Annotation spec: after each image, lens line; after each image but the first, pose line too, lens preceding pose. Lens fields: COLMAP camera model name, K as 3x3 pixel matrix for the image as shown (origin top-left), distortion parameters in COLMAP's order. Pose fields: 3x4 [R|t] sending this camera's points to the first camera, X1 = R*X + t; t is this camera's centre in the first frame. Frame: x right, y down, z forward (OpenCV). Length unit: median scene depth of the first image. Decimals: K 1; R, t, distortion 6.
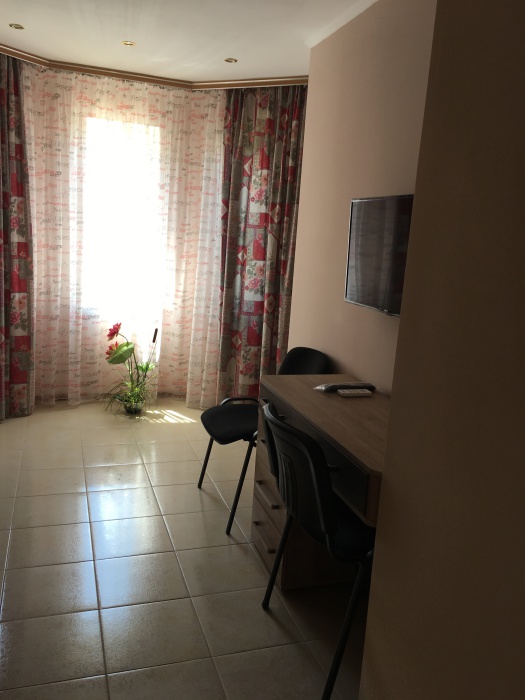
lens RADIAL K [[598.0, 0, 261.6], [0, 598.0, 348.3], [0, 0, 1]] dist [0.097191, -0.110819]
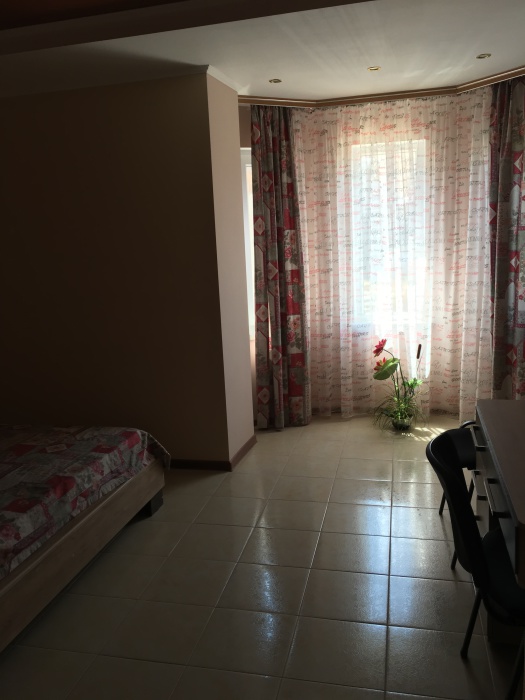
lens RADIAL K [[598.0, 0, 264.4], [0, 598.0, 349.6], [0, 0, 1]] dist [0.097191, -0.110819]
pose [[0.852972, -0.011872, -0.521822, 0.120470], [0.004267, 0.999867, -0.015772, -0.009883], [0.521940, 0.011226, 0.852909, 0.029153]]
